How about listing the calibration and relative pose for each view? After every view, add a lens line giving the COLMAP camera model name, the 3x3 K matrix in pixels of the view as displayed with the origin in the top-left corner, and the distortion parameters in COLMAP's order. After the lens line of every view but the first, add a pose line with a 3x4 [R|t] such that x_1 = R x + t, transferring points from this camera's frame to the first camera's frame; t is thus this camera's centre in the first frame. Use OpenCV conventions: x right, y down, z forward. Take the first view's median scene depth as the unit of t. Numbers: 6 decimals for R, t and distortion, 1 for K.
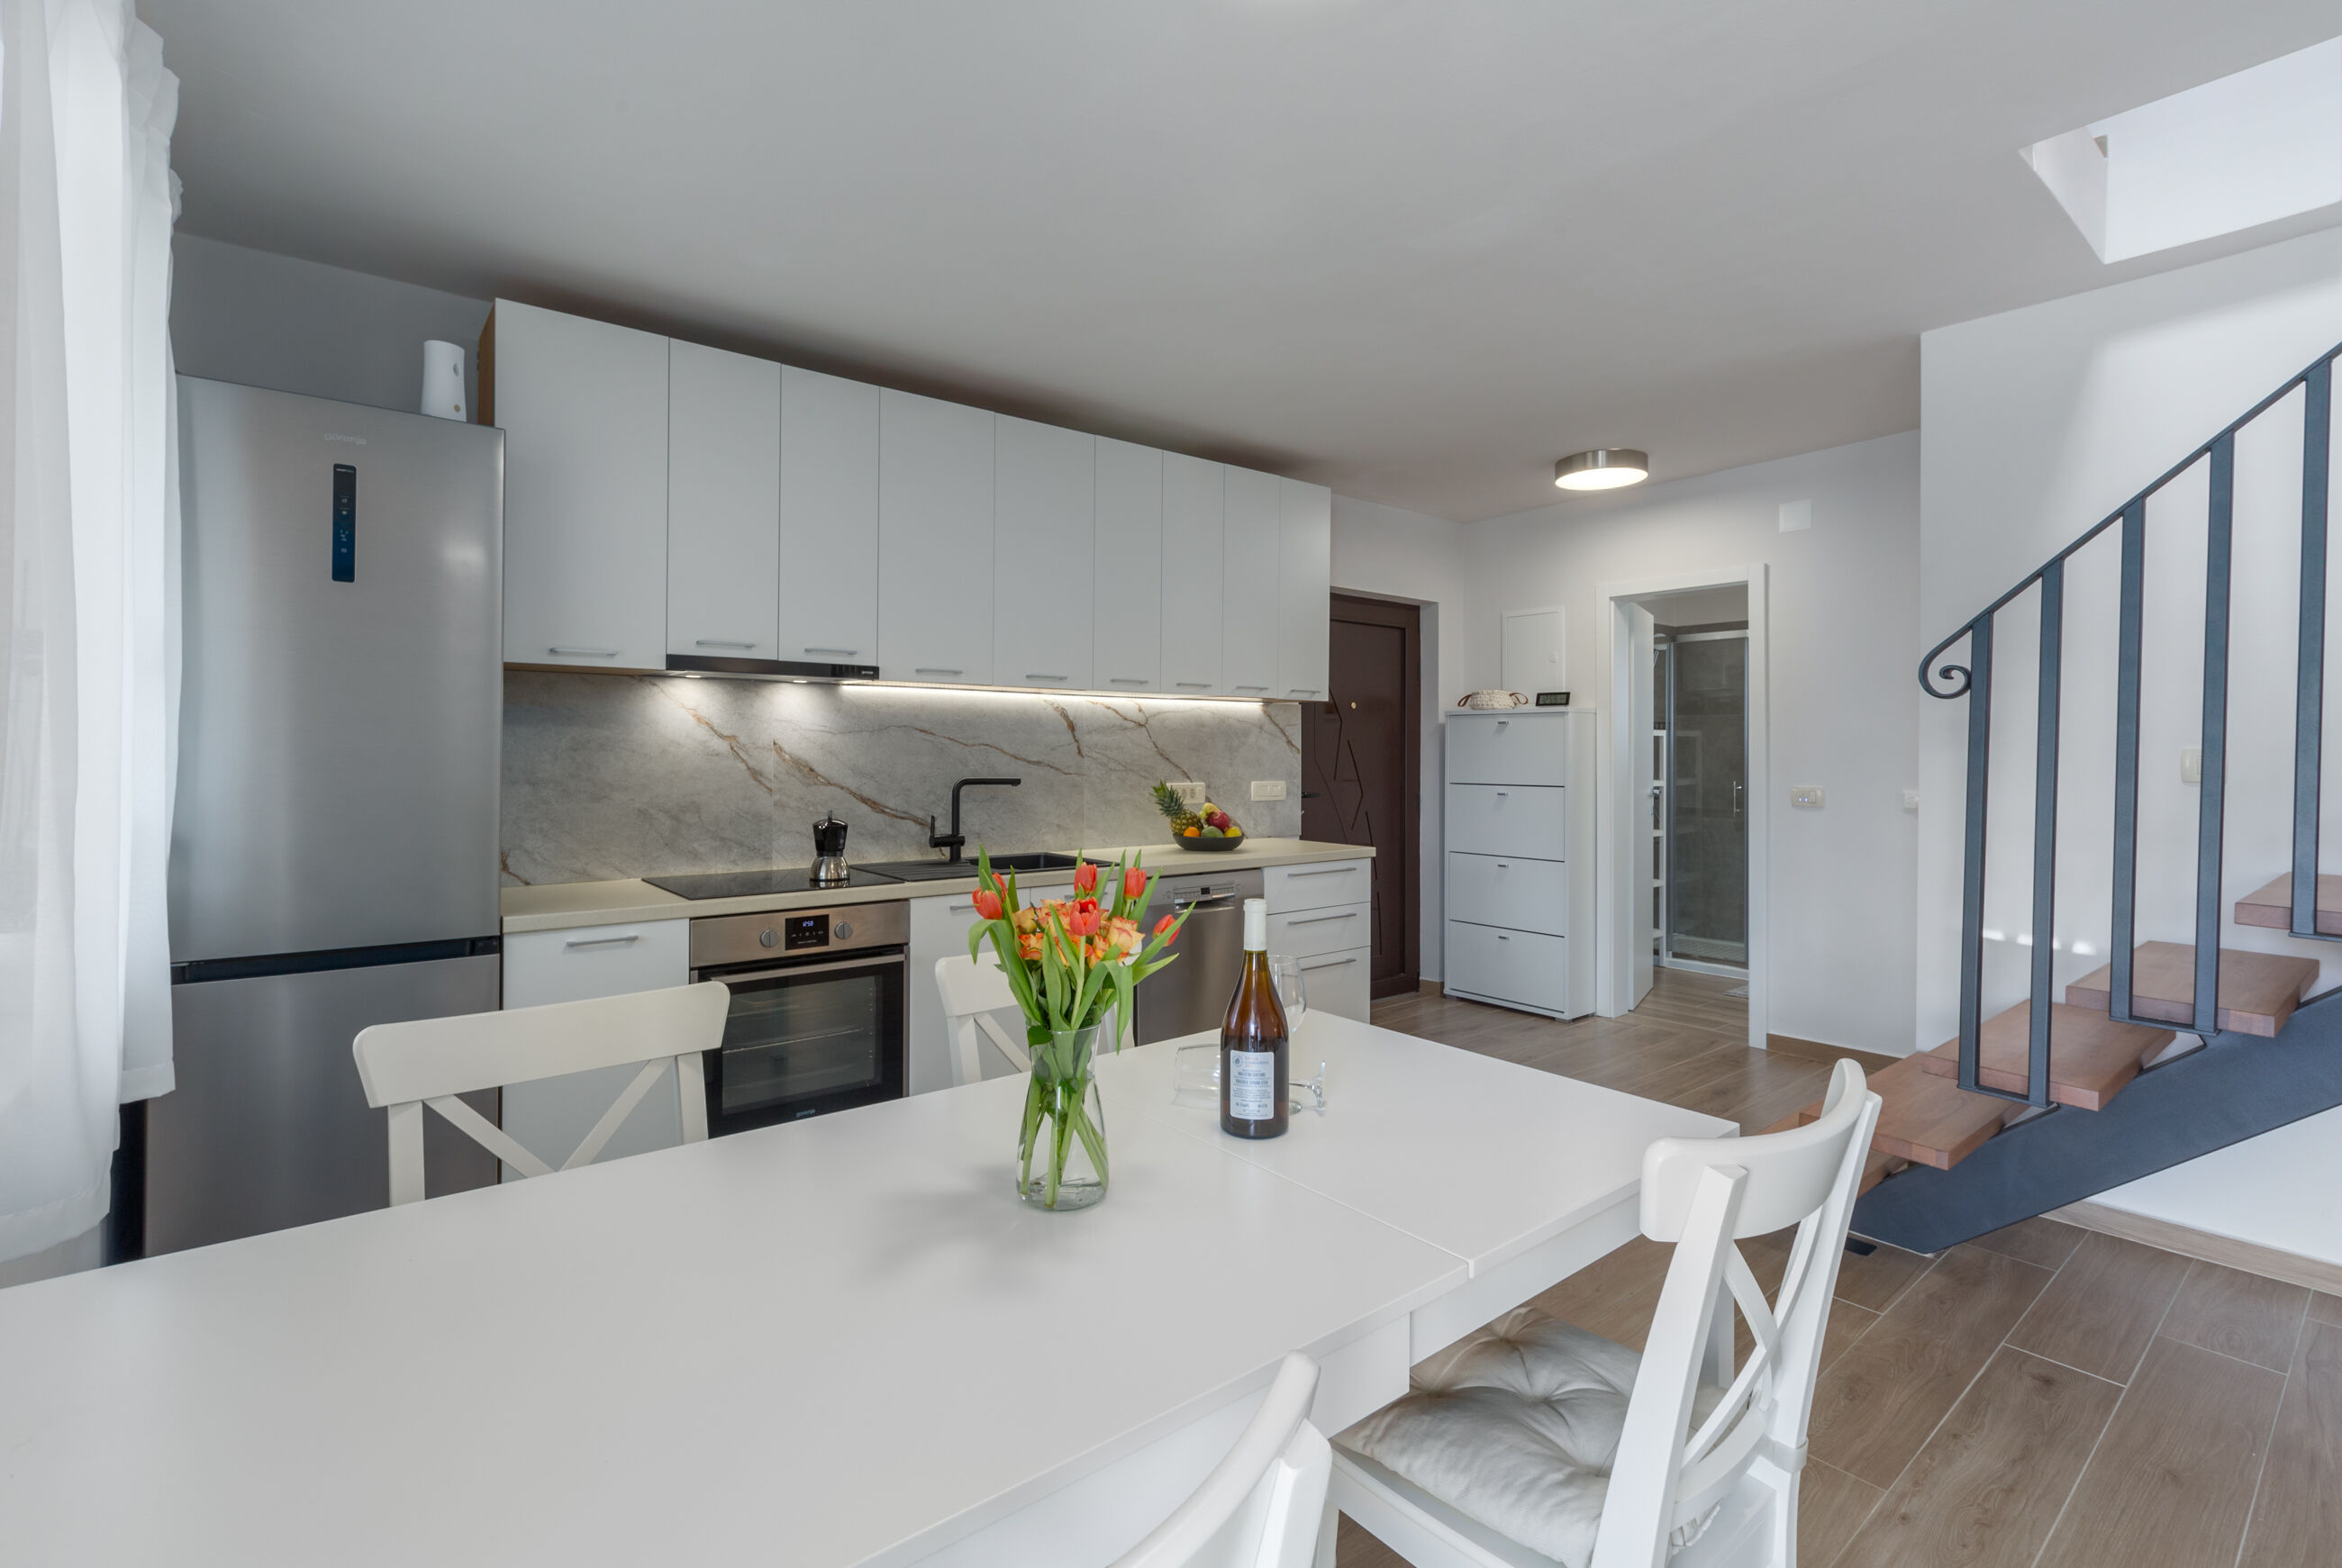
lens RADIAL K [[1065.4, 0, 1166.1], [0, 1065.4, 748.7], [0, 0, 1]] dist [-0.002150, -0.000056]
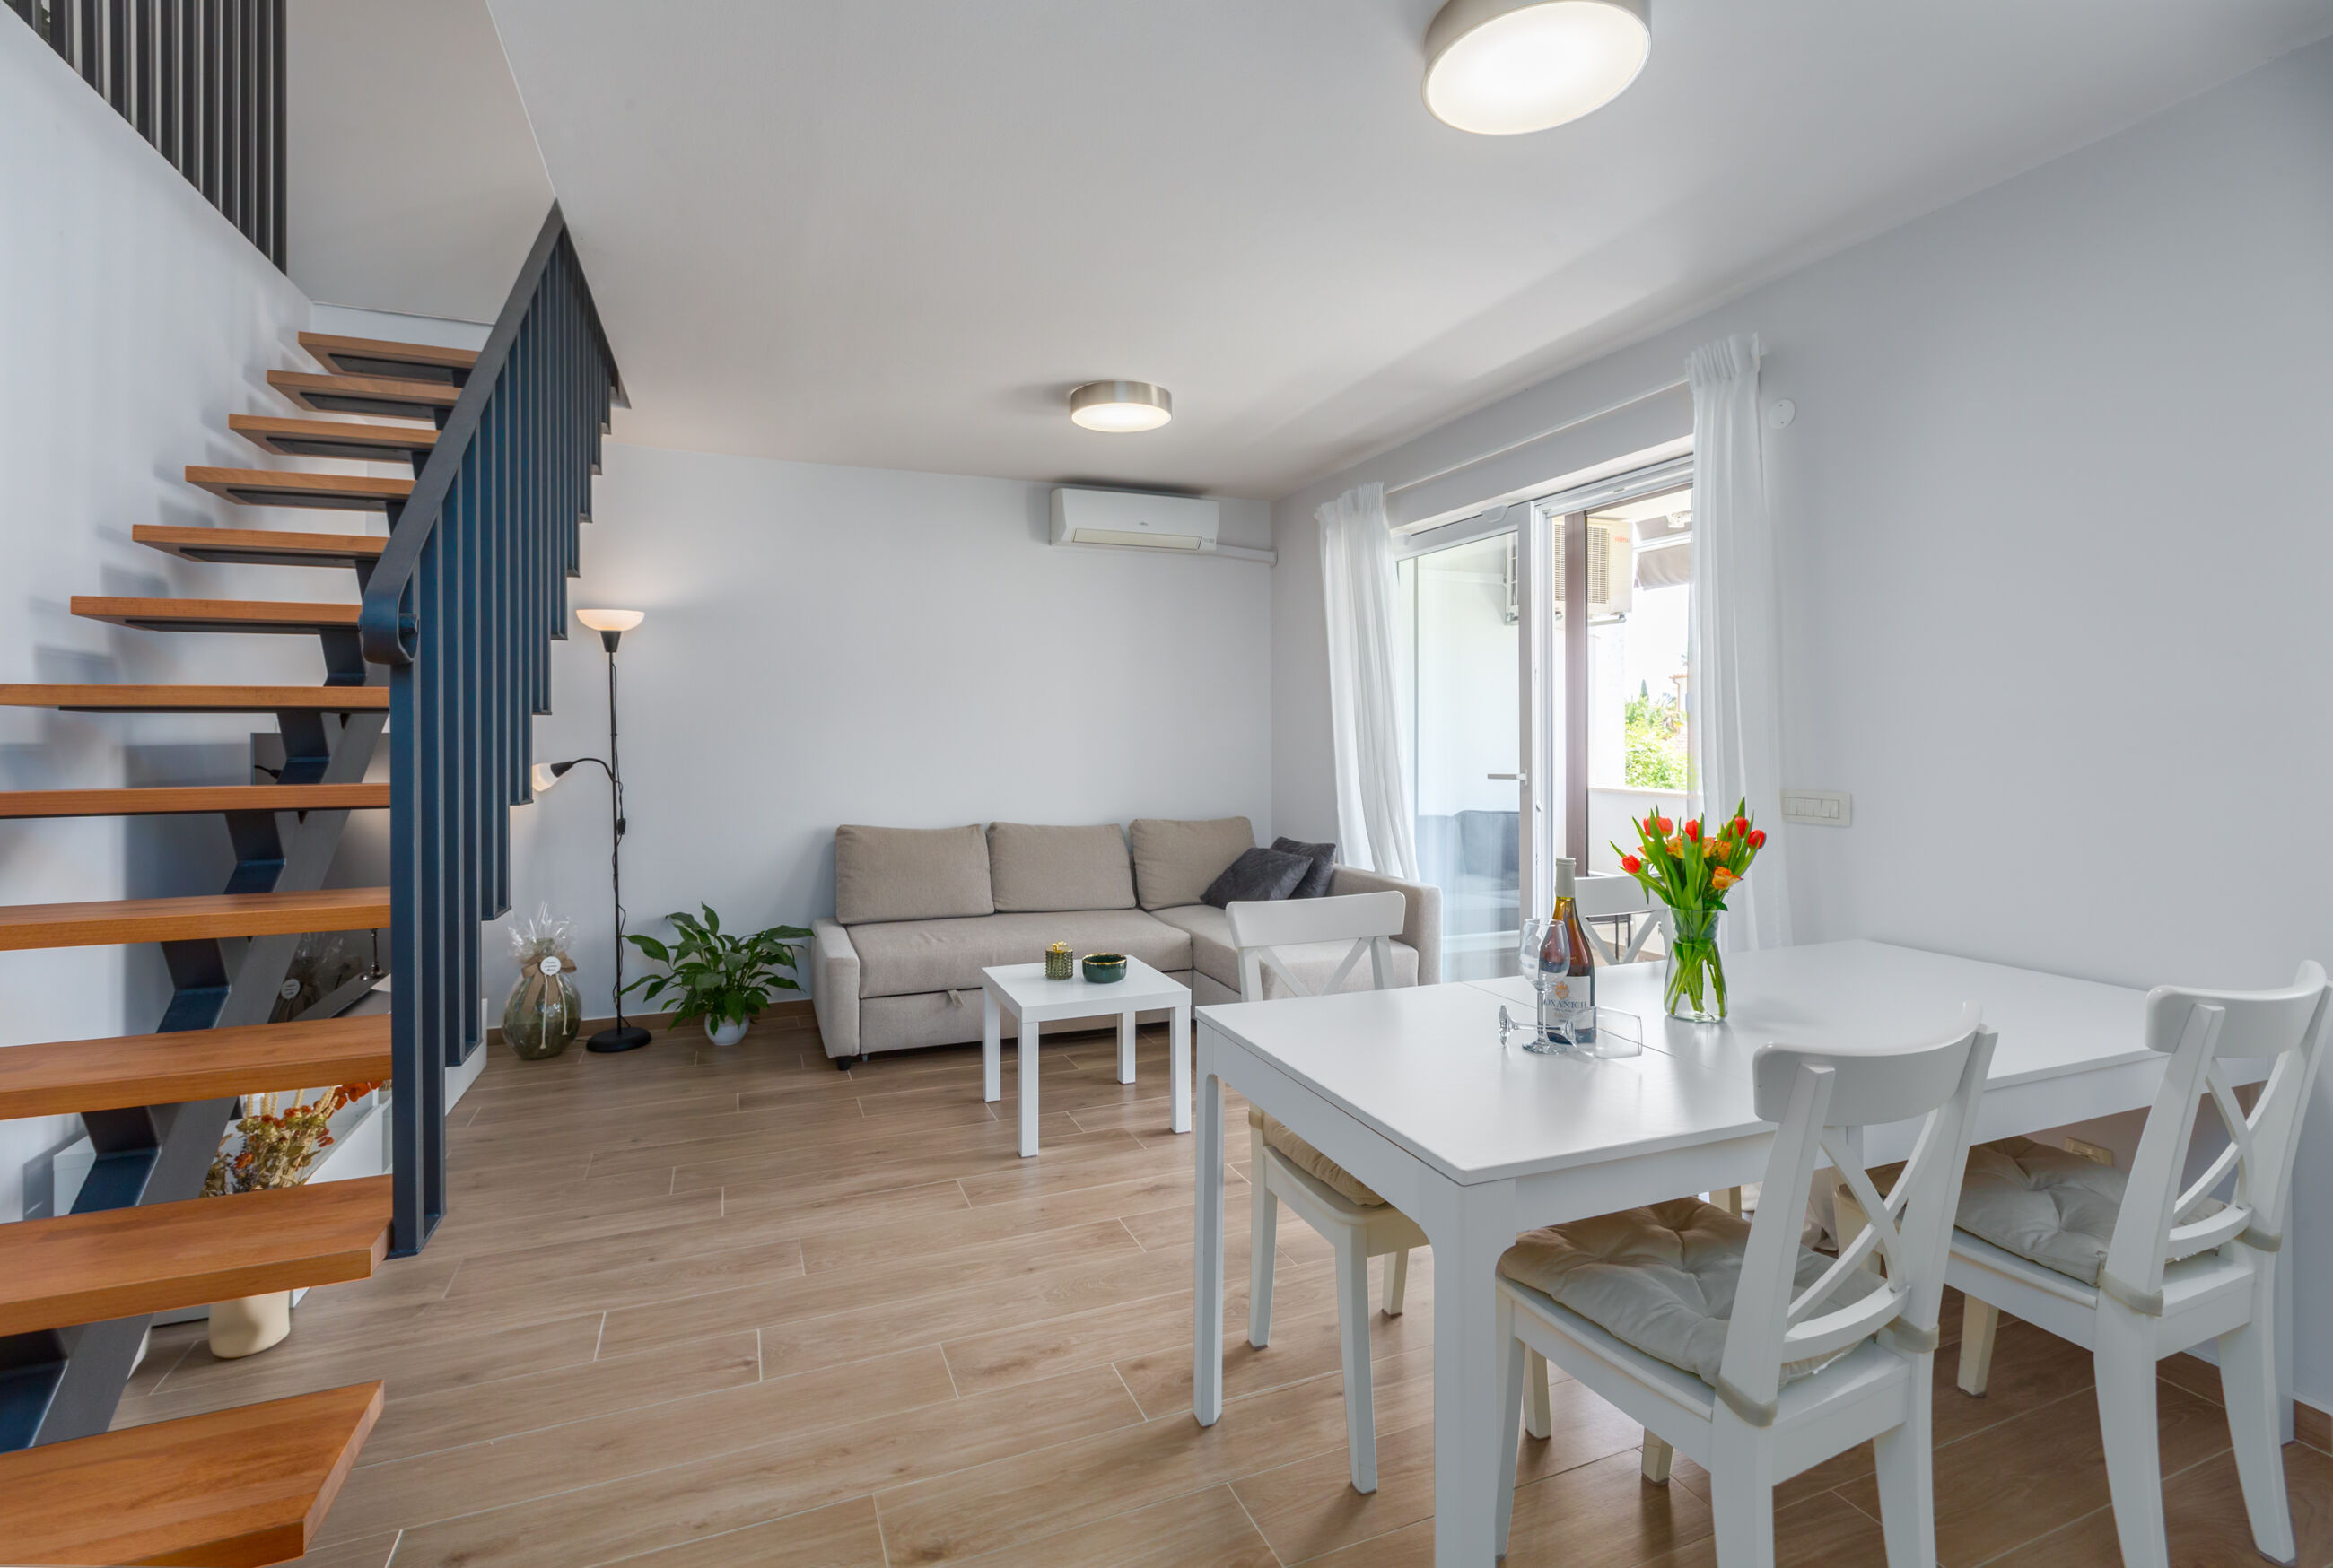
lens RADIAL K [[1061.0, 0, 1155.6], [0, 1061.0, 732.0], [0, 0, 1]] dist [0.000253, -0.000033]
pose [[-0.953786, -0.001951, 0.300480, 0.061623], [-0.000493, 0.999988, 0.004928, -0.008842], [-0.300485, 0.004552, -0.953776, 0.893884]]
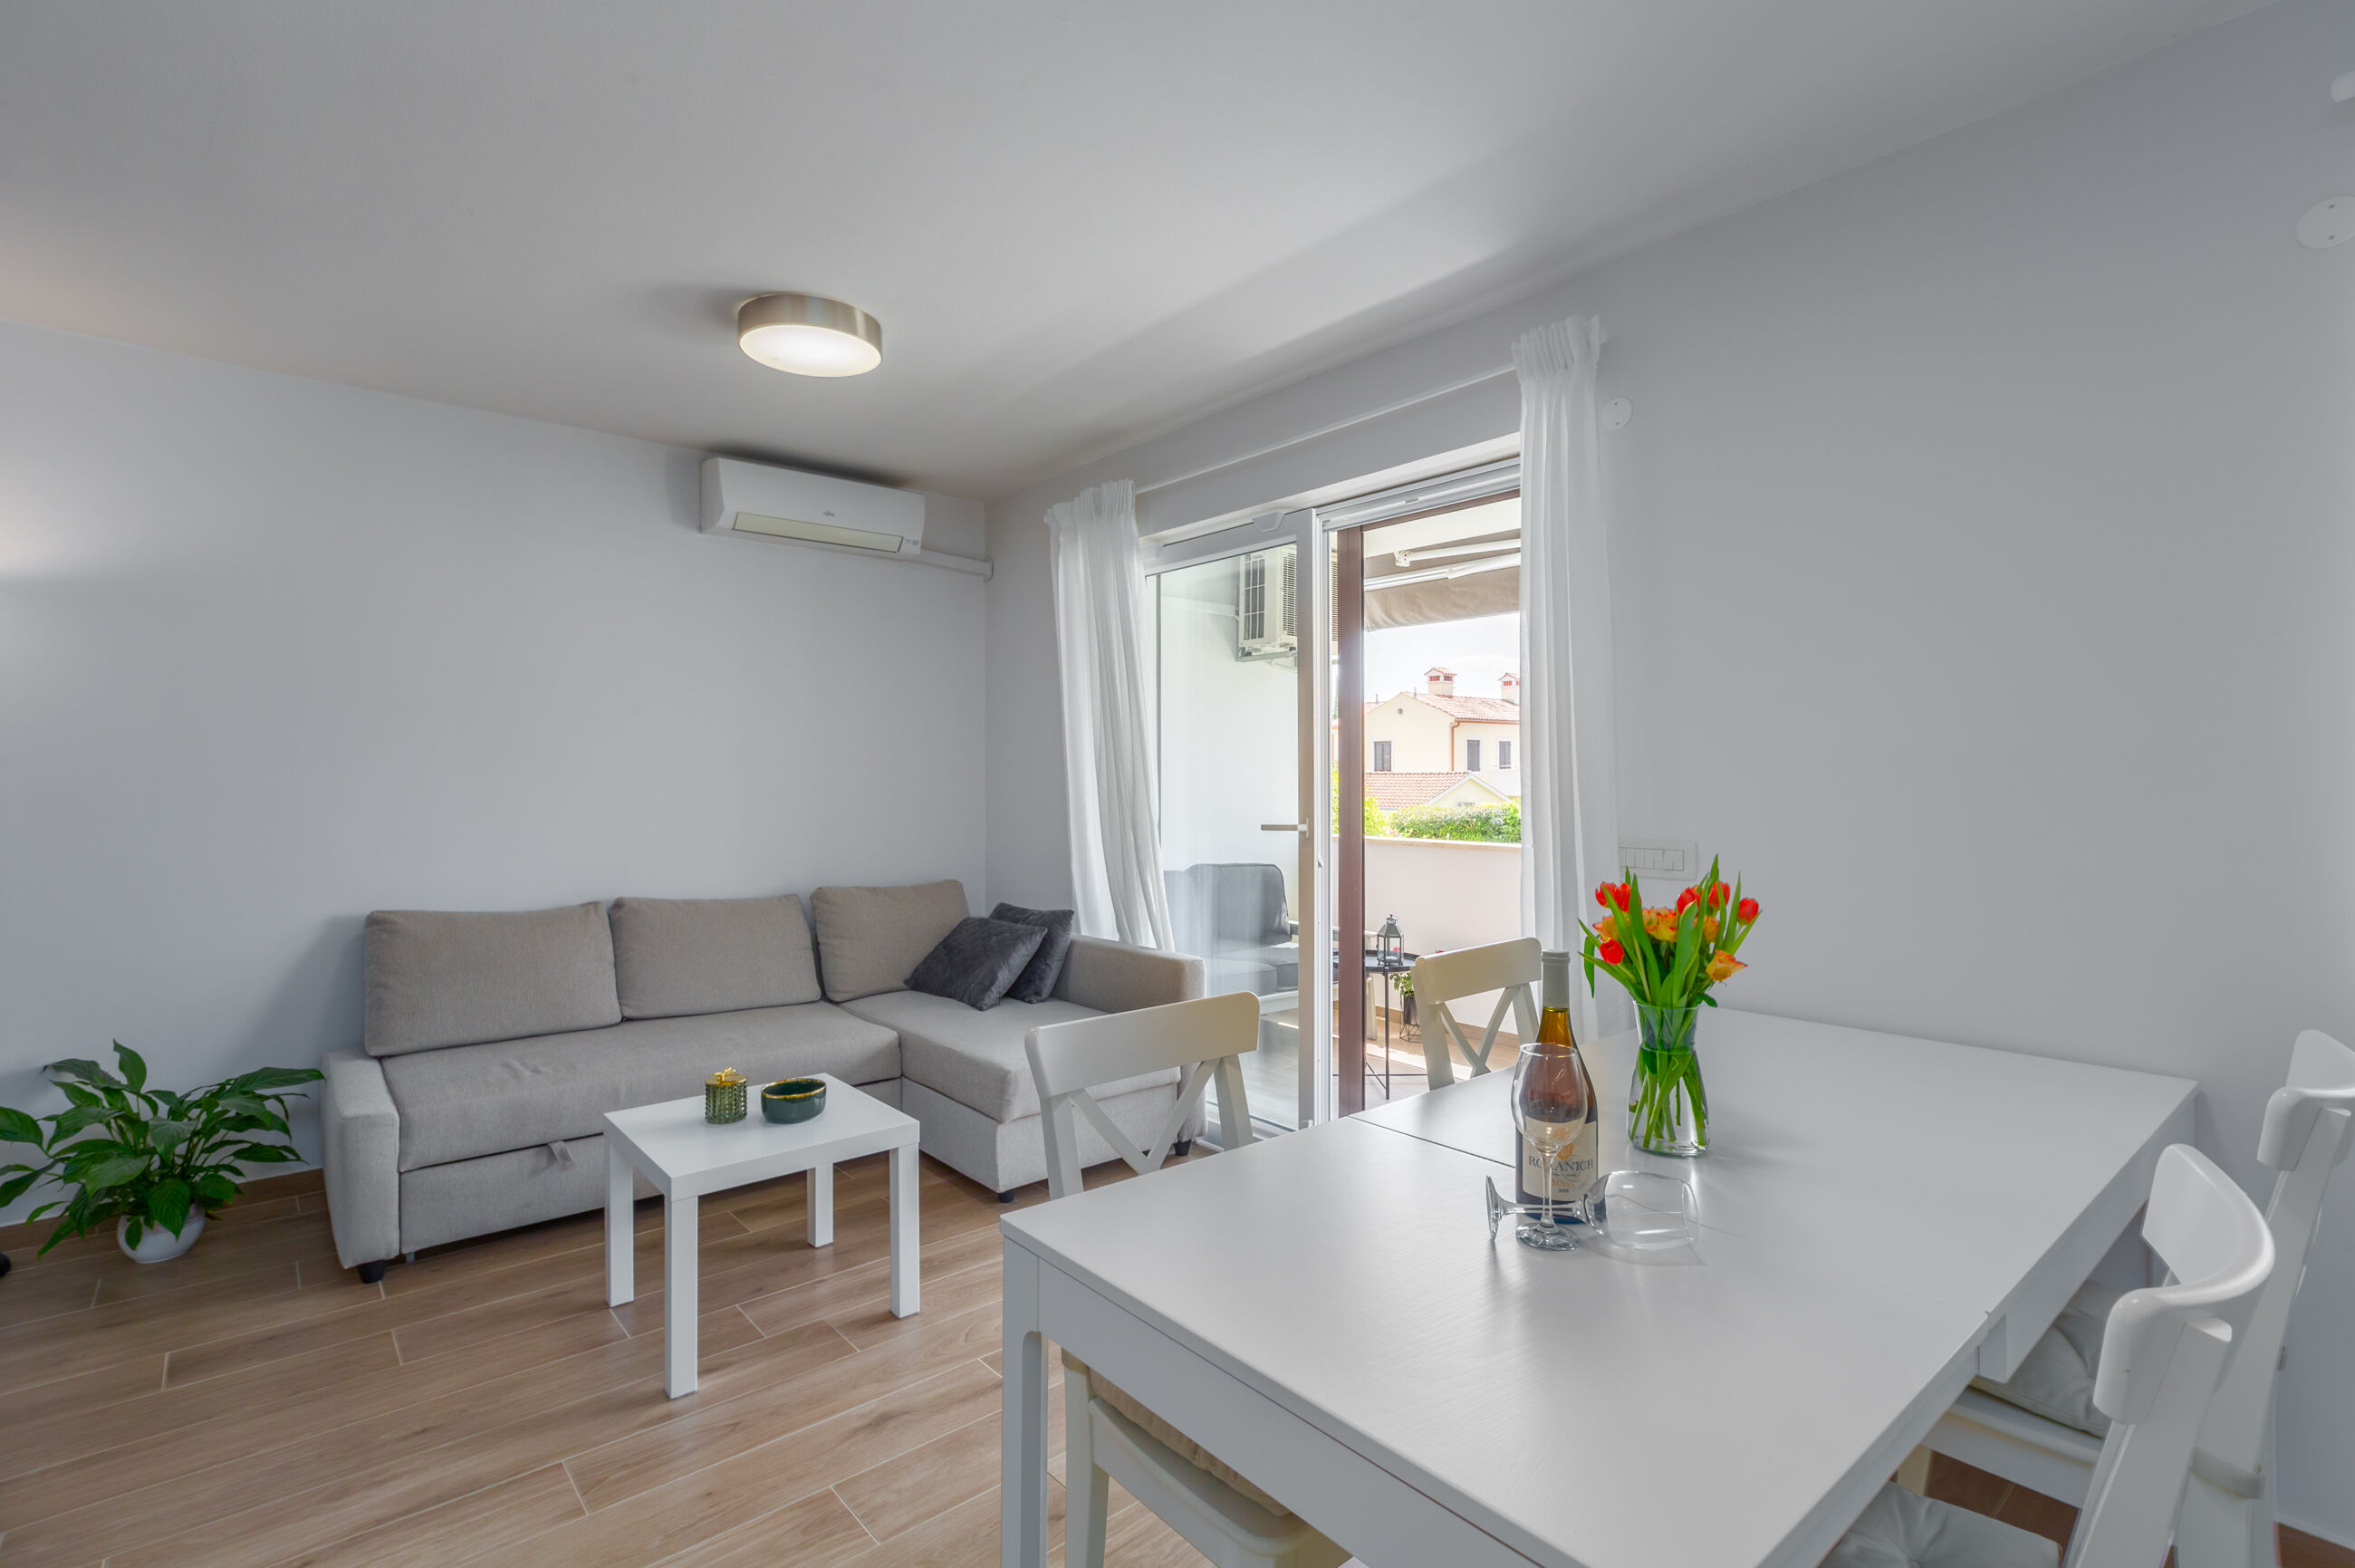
lens RADIAL K [[1089.0, 0, 1177.5], [0, 1089.0, 784.0], [0, 0, 1]] dist [0.000005, 0.000340]
pose [[-0.999758, -0.001816, -0.021904, 0.156349], [-0.001980, 0.999970, 0.007449, -0.003531], [0.021890, 0.007491, -0.999732, 0.713606]]
